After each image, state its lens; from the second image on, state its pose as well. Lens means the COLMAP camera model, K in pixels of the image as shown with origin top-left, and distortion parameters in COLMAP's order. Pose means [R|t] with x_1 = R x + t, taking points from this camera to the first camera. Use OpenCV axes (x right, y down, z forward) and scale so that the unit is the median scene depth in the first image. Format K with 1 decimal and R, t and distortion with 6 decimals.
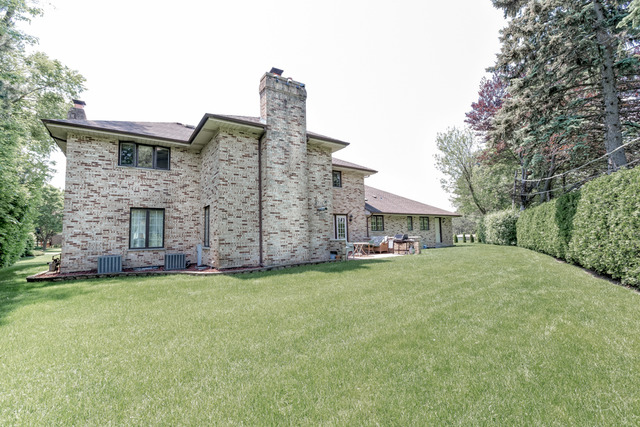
lens RADIAL K [[290.5, 0, 321.0], [0, 290.5, 211.3], [0, 0, 1]] dist [-0.001525, -0.000243]
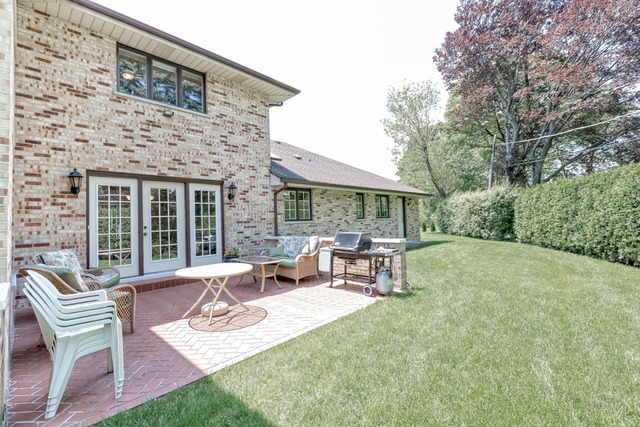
lens RADIAL K [[290.5, 0, 320.2], [0, 290.5, 210.0], [0, 0, 1]] dist [-0.001525, -0.000243]
pose [[0.978407, -0.001339, 0.206685, 0.135105], [-0.008011, 0.998982, 0.044394, 0.028926], [-0.206534, -0.045091, 0.977400, 0.547499]]
